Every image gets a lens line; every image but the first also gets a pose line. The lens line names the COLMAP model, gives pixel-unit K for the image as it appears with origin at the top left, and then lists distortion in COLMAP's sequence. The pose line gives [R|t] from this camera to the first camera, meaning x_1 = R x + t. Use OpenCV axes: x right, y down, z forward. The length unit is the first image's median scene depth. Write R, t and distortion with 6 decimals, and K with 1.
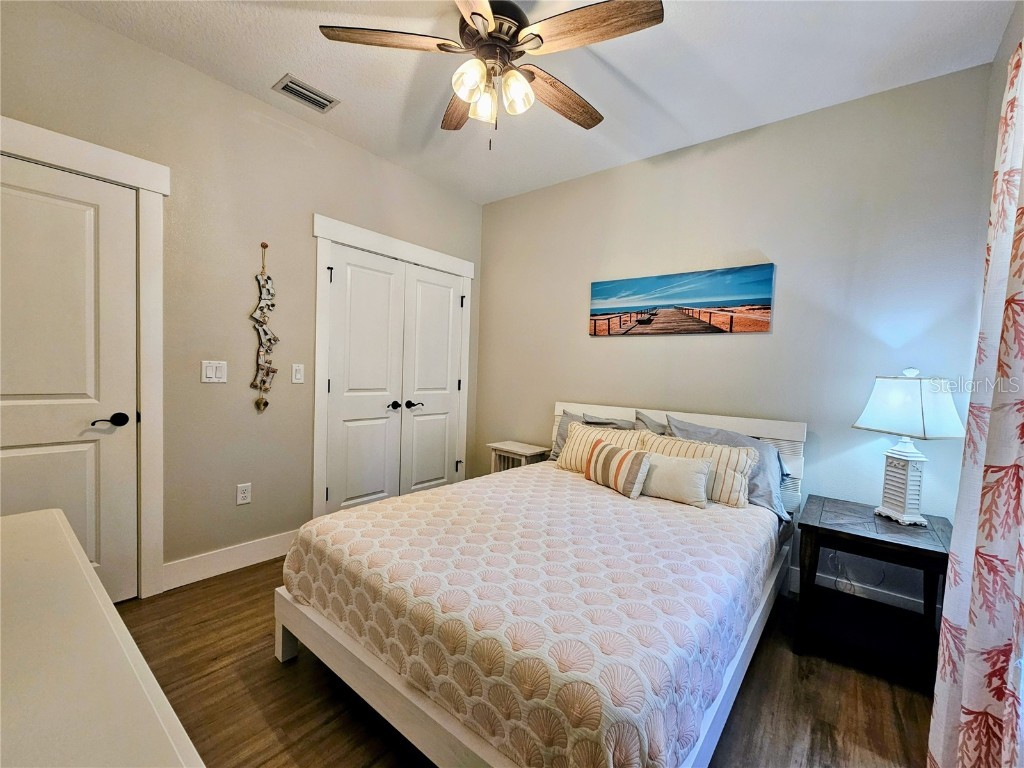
lens RADIAL K [[424.5, 0, 508.2], [0, 424.5, 387.0], [0, 0, 1]] dist [-0.003593, 0.002539]
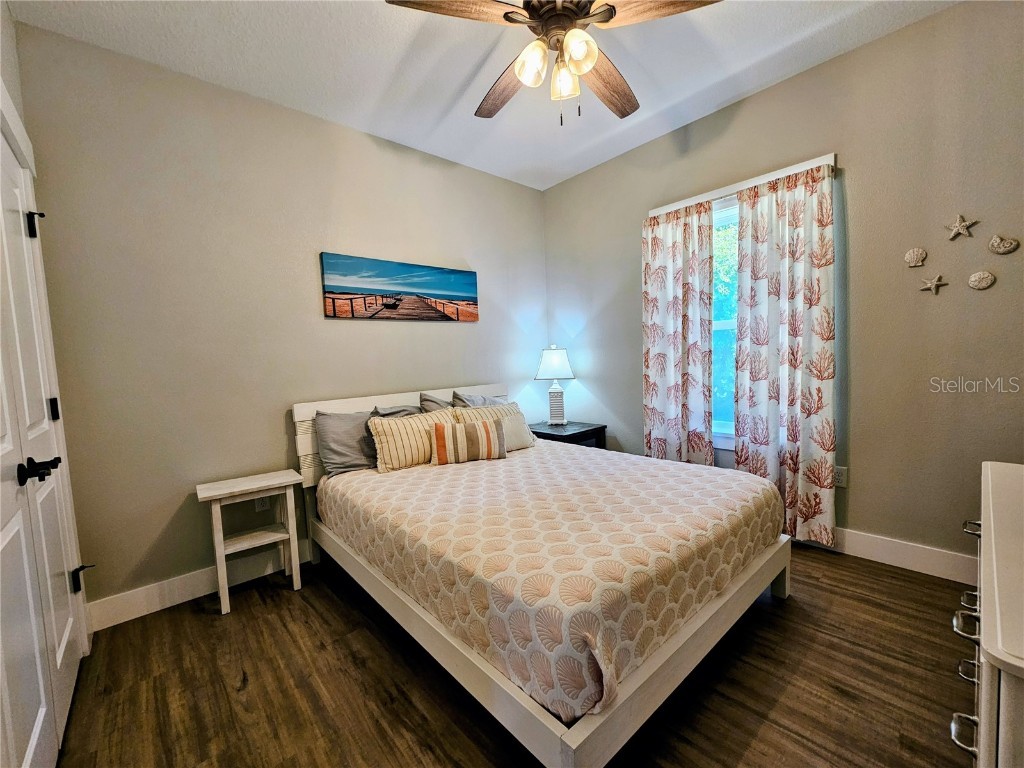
lens RADIAL K [[424.5, 0, 512.7], [0, 424.5, 386.9], [0, 0, 1]] dist [-0.003593, 0.002539]
pose [[0.162855, -0.107822, 0.980741, -0.650577], [0.095675, 0.991052, 0.093068, -0.032859], [-0.982000, 0.078675, 0.171713, 0.585364]]
